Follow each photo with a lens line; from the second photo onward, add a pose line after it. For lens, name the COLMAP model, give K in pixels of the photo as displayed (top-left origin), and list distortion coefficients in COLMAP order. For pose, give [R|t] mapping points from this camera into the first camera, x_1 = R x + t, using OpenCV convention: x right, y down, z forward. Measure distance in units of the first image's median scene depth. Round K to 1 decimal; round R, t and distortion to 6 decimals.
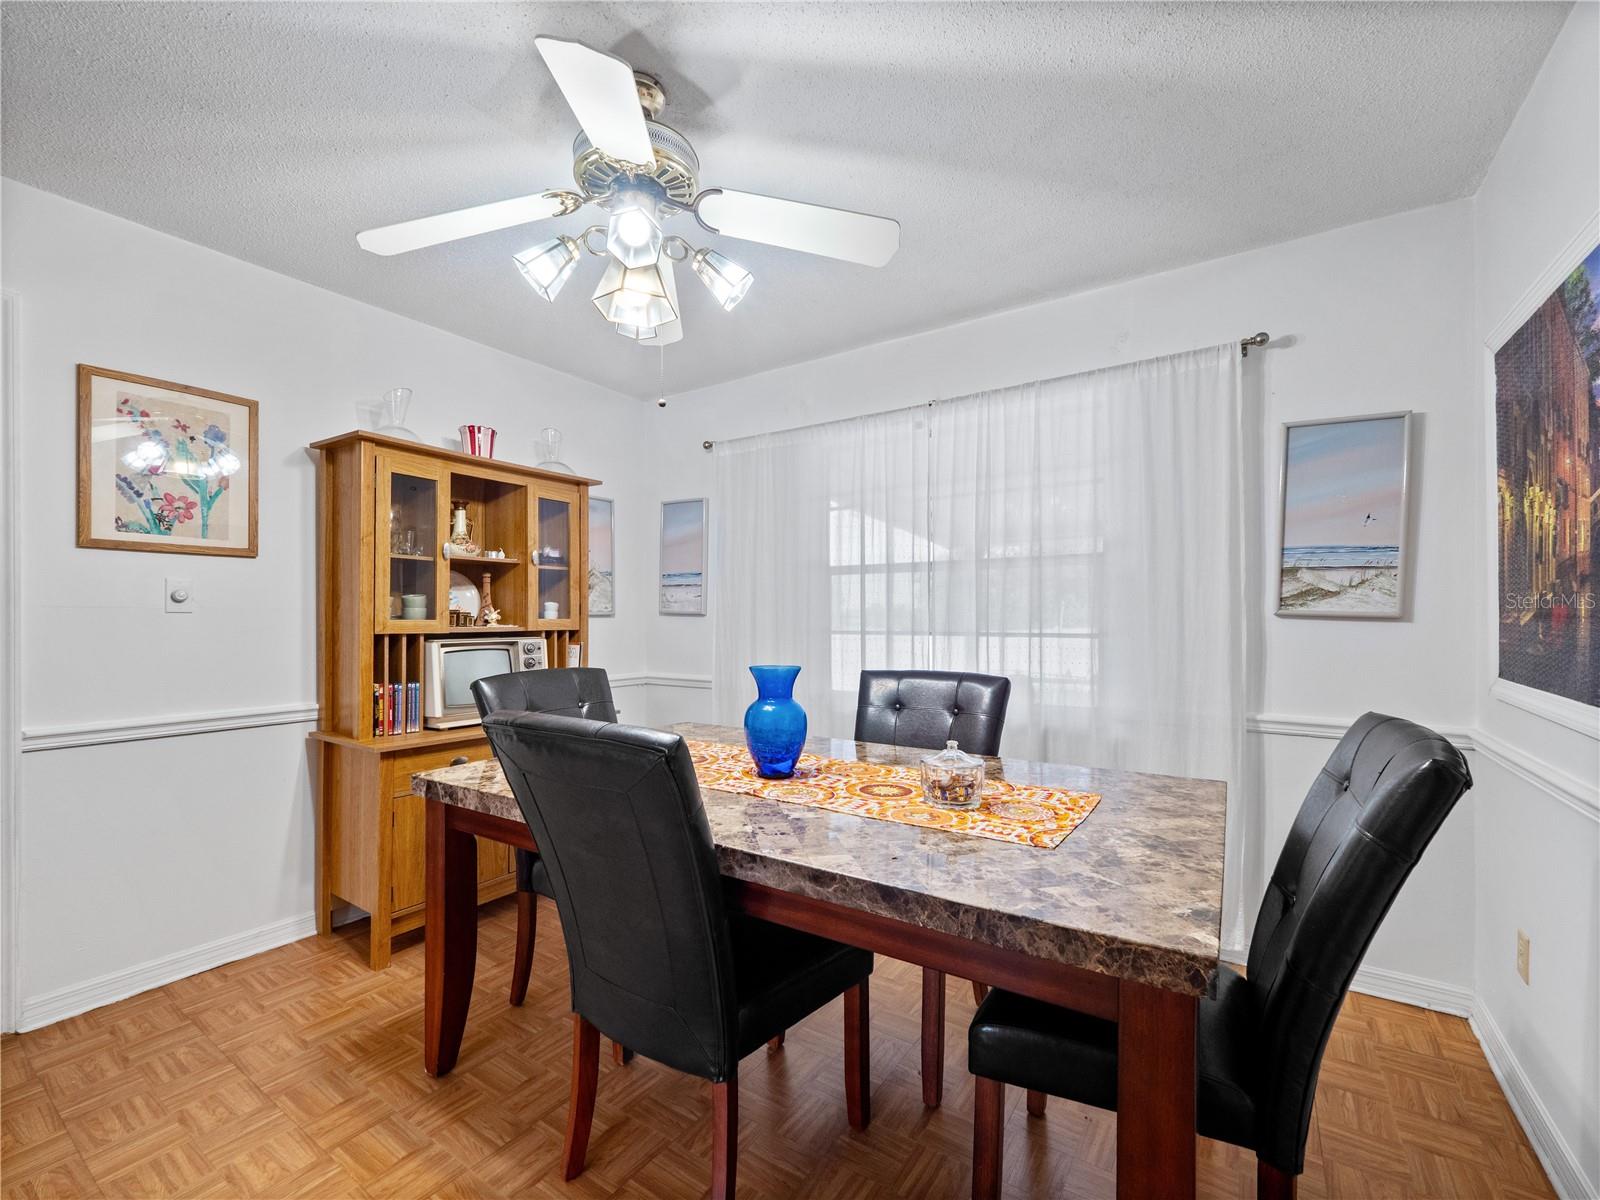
lens RADIAL K [[682.3, 0, 800.6], [0, 682.3, 613.3], [0, 0, 1]] dist [0.002435, -0.000768]
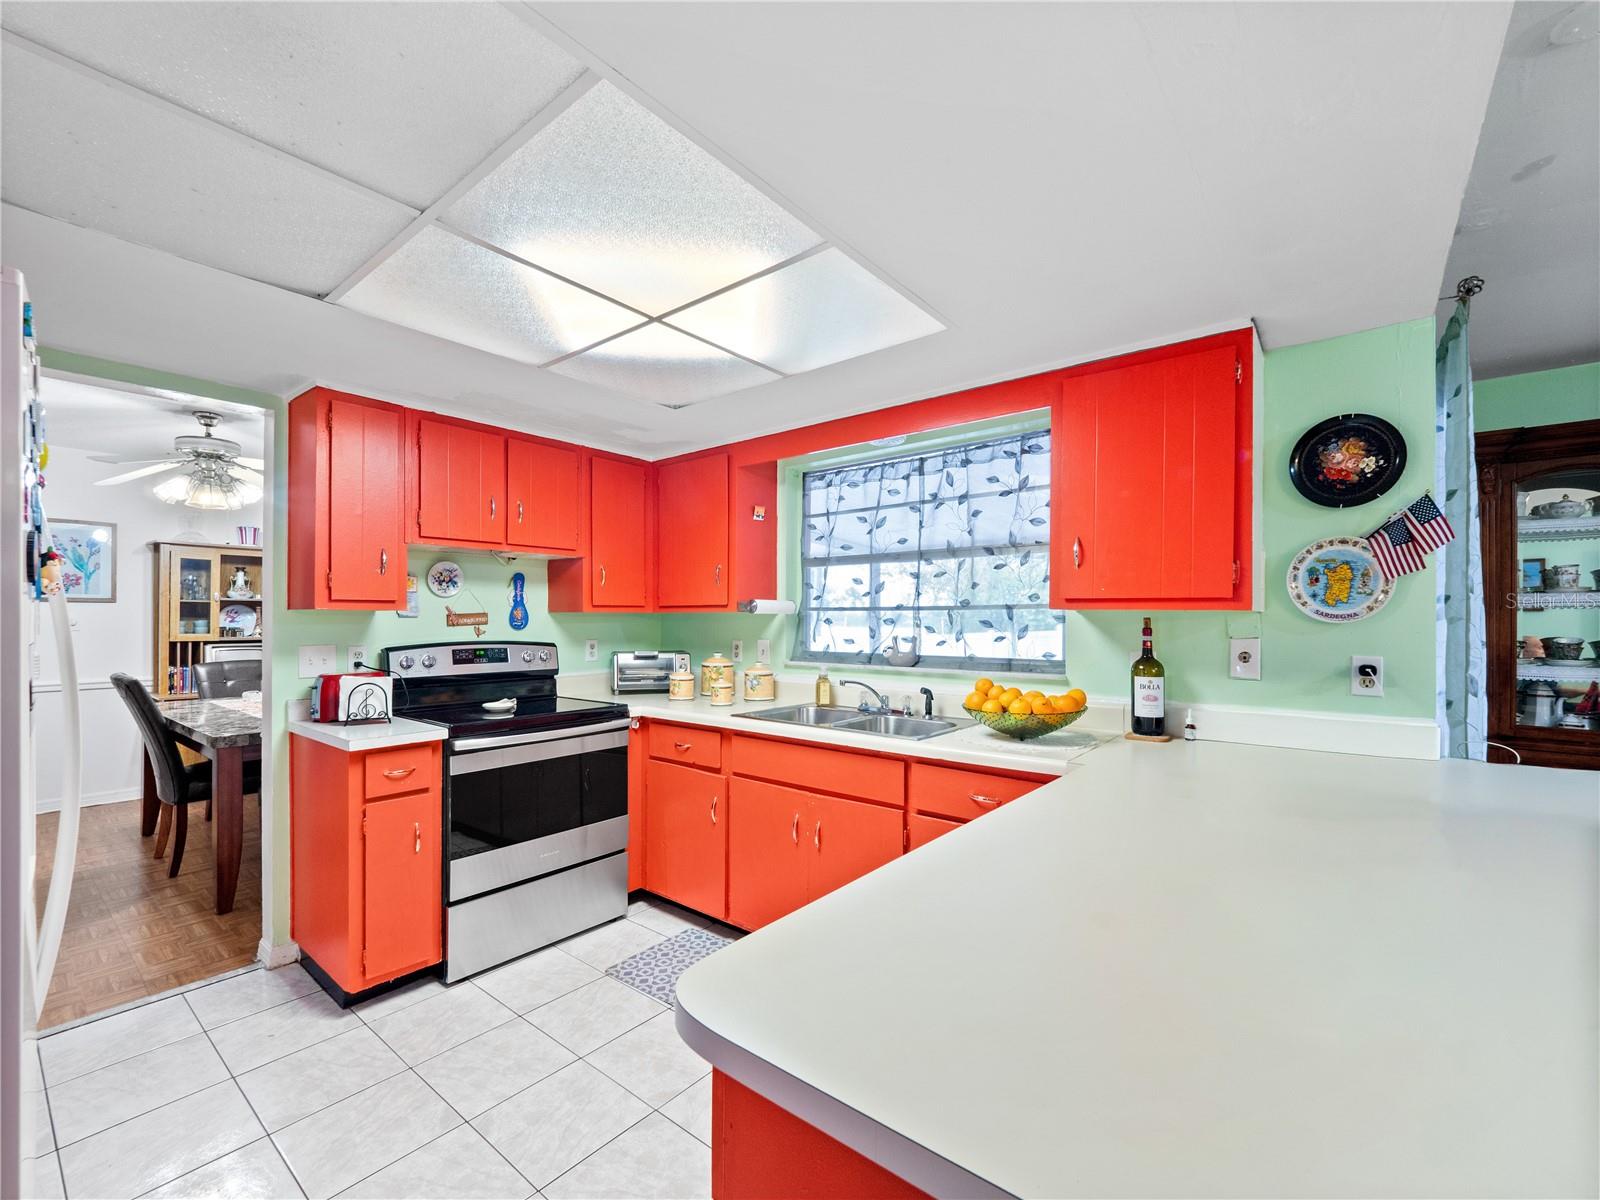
lens RADIAL K [[682.3, 0, 803.5], [0, 682.3, 601.1], [0, 0, 1]] dist [0.002435, -0.000768]
pose [[0.992715, 0.001180, -0.120477, 1.337396], [-0.001304, 0.999999, -0.000951, -0.081466], [0.120476, 0.001101, 0.992716, -0.682106]]
